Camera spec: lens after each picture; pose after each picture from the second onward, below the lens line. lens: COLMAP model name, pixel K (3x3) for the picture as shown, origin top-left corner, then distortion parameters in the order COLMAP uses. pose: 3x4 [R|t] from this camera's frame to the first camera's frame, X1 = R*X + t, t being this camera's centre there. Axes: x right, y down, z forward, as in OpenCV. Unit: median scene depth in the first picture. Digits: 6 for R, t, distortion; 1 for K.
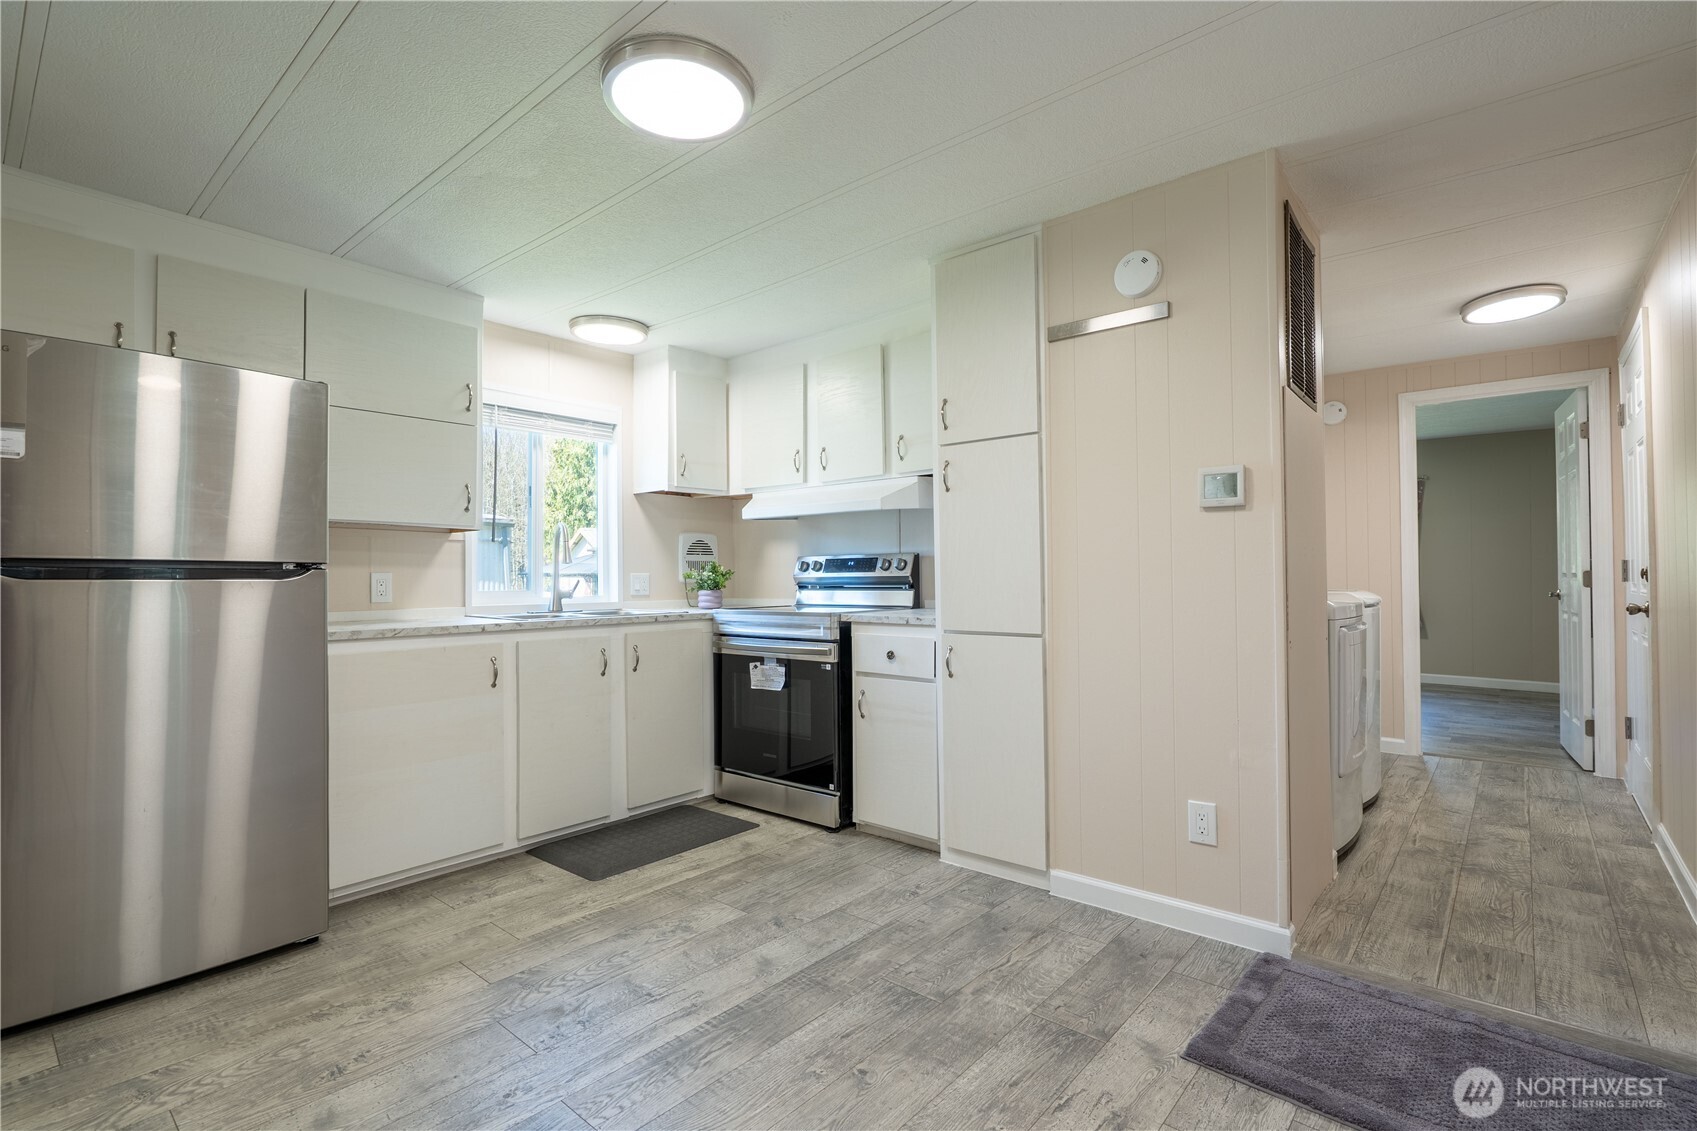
lens RADIAL K [[777.3, 0, 848.9], [0, 777.3, 573.3], [0, 0, 1]] dist [-0.019788, 0.005431]
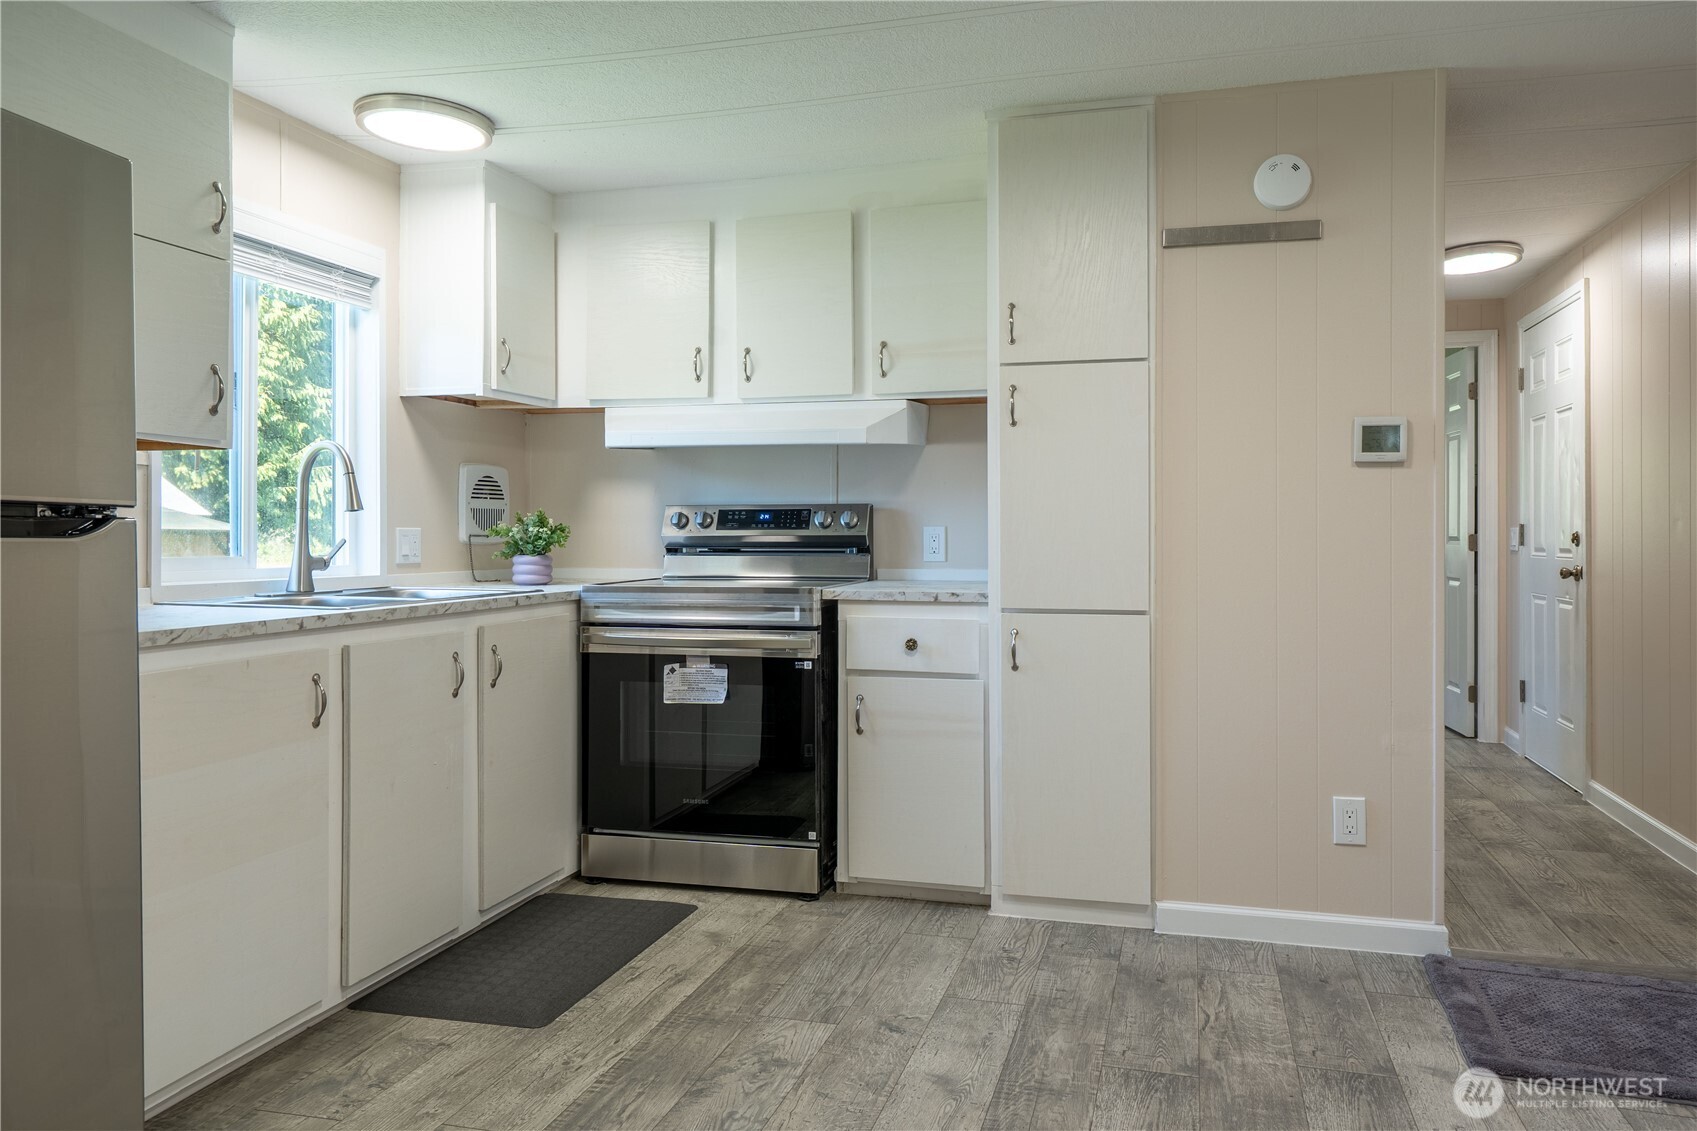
lens RADIAL K [[1095.8, 0, 897.7], [0, 1095.8, 540.3], [0, 0, 1]] dist [-0.000180, 0.003421]
pose [[0.897752, 0.004587, 0.440476, -0.403013], [-0.009381, 0.999918, 0.008707, -0.001571], [-0.440400, -0.011949, 0.897722, 0.081104]]
